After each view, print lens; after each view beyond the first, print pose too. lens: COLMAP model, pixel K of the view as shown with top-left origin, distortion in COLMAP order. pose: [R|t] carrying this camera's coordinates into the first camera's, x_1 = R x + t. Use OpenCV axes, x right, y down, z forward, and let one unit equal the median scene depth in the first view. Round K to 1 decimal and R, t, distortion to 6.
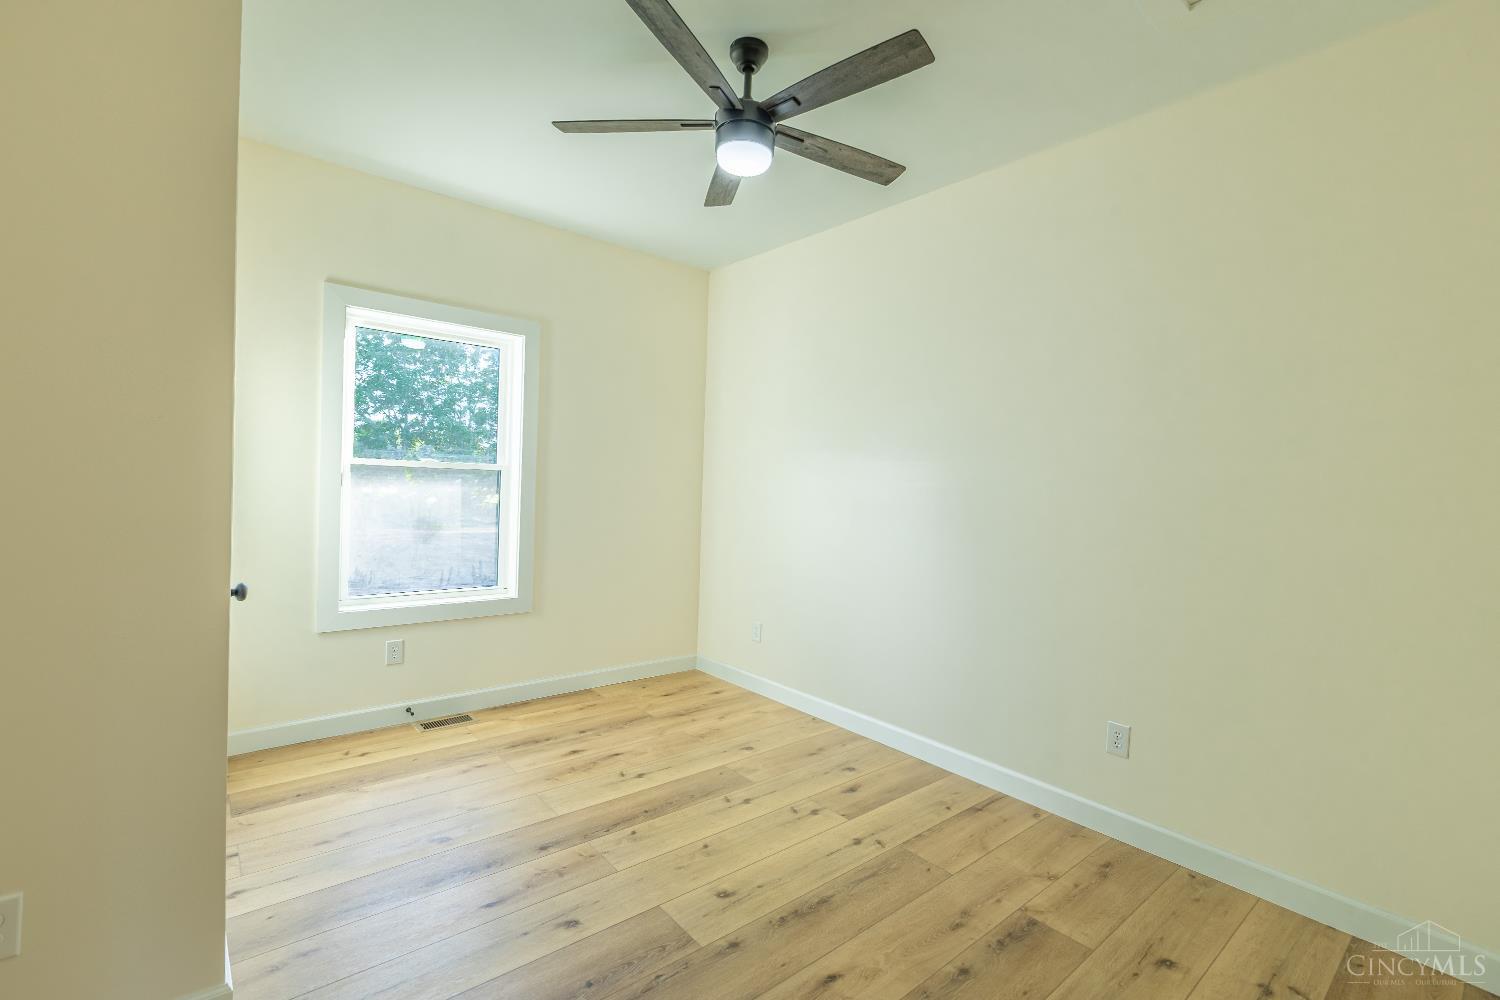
lens RADIAL K [[684.9, 0, 753.8], [0, 684.9, 505.9], [0, 0, 1]] dist [-0.000234, -0.001491]
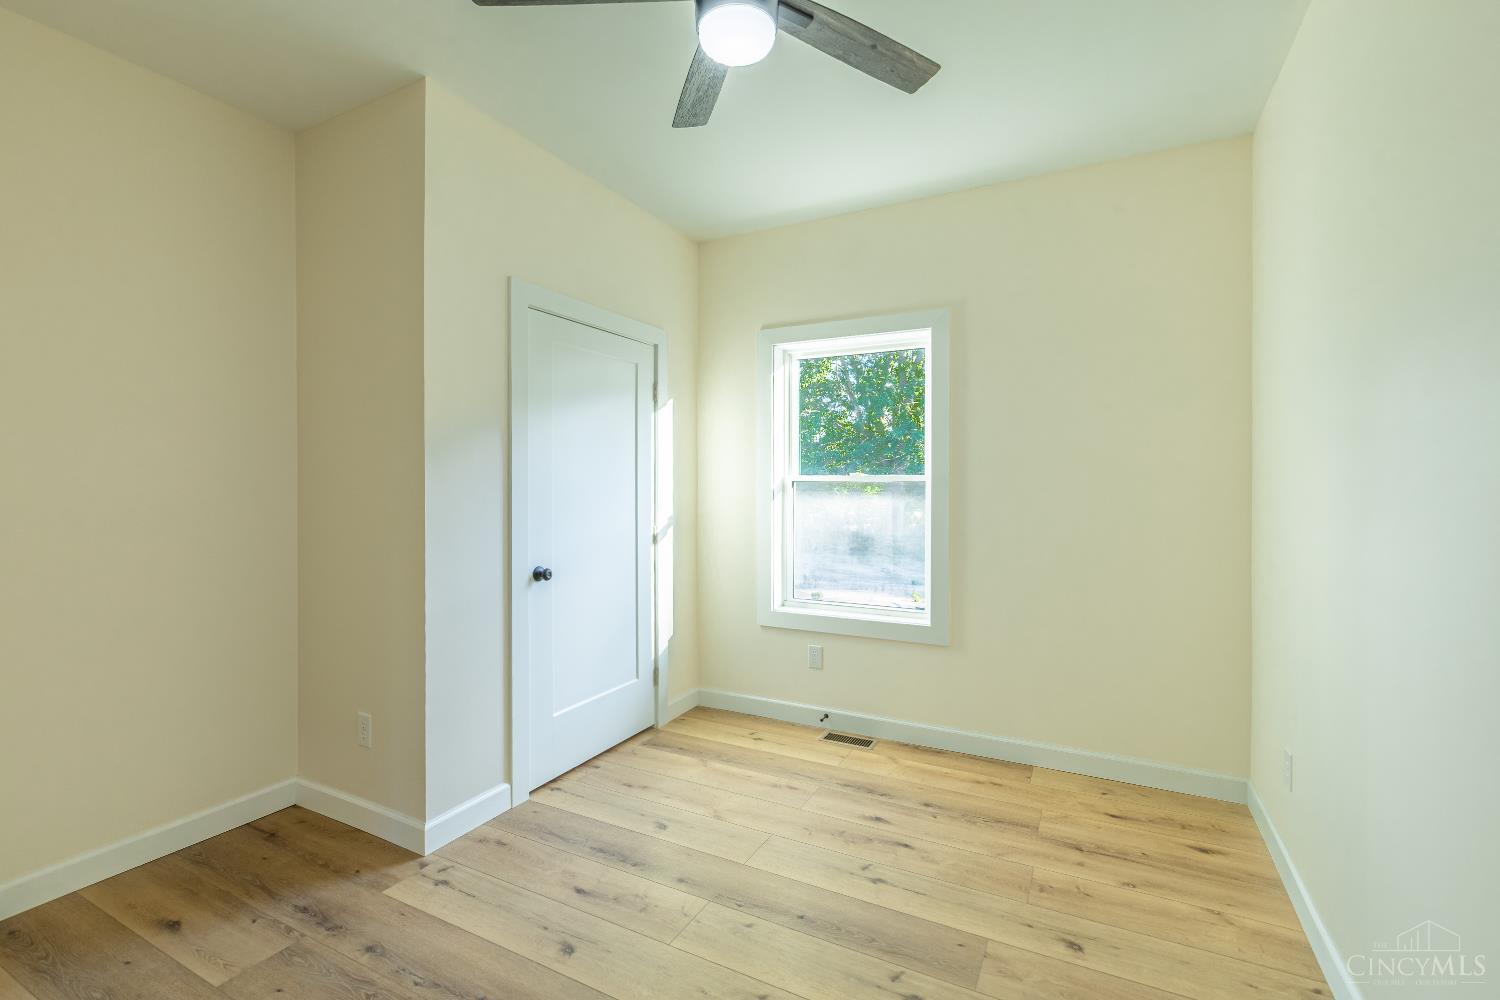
lens RADIAL K [[684.9, 0, 752.6], [0, 684.9, 495.1], [0, 0, 1]] dist [-0.000234, -0.001491]
pose [[0.349970, -0.023382, -0.936469, 0.439880], [-0.019859, 0.999279, -0.032372, -0.000116], [0.936550, 0.029926, 0.349253, 0.529988]]
